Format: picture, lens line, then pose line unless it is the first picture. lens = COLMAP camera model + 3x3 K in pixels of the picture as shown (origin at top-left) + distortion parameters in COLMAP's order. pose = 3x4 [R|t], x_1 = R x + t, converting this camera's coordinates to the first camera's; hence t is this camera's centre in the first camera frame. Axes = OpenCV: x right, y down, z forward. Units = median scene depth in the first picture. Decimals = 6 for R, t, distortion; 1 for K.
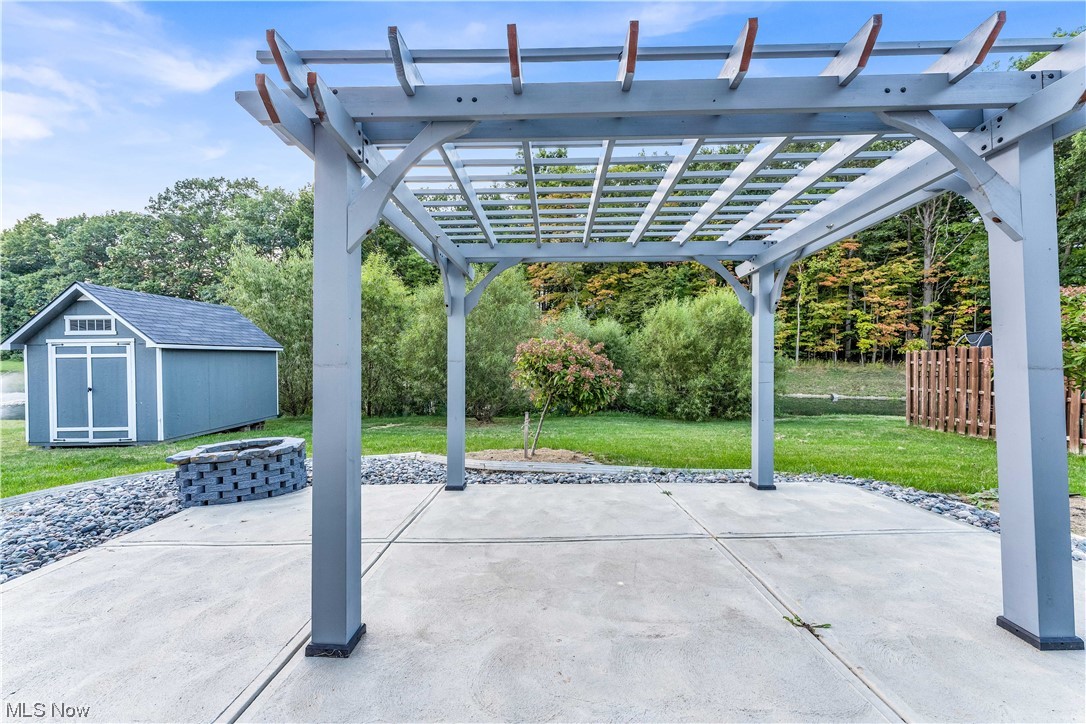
lens RADIAL K [[438.7, 0, 545.4], [0, 438.7, 363.0], [0, 0, 1]] dist [0.007321, 0.000204]
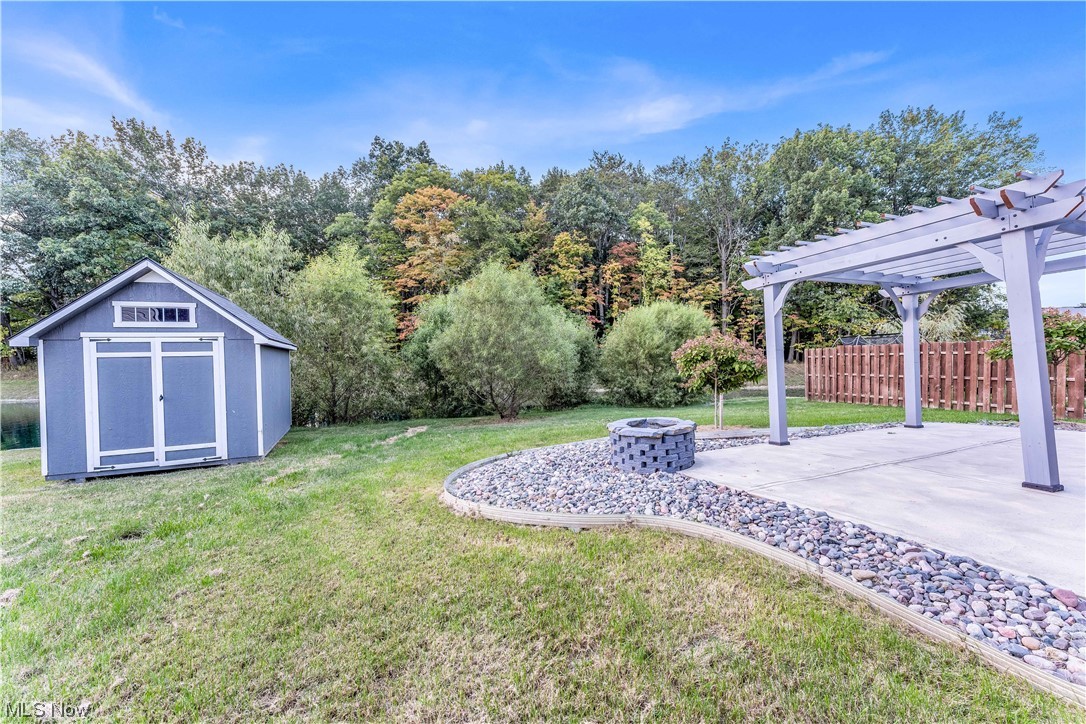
lens RADIAL K [[438.7, 0, 543.7], [0, 438.7, 364.7], [0, 0, 1]] dist [0.007321, 0.000204]
pose [[0.919339, -0.015885, 0.393145, -0.704281], [0.018305, 0.999830, -0.002407, 0.016062], [-0.393040, 0.009409, 0.919473, 0.024019]]
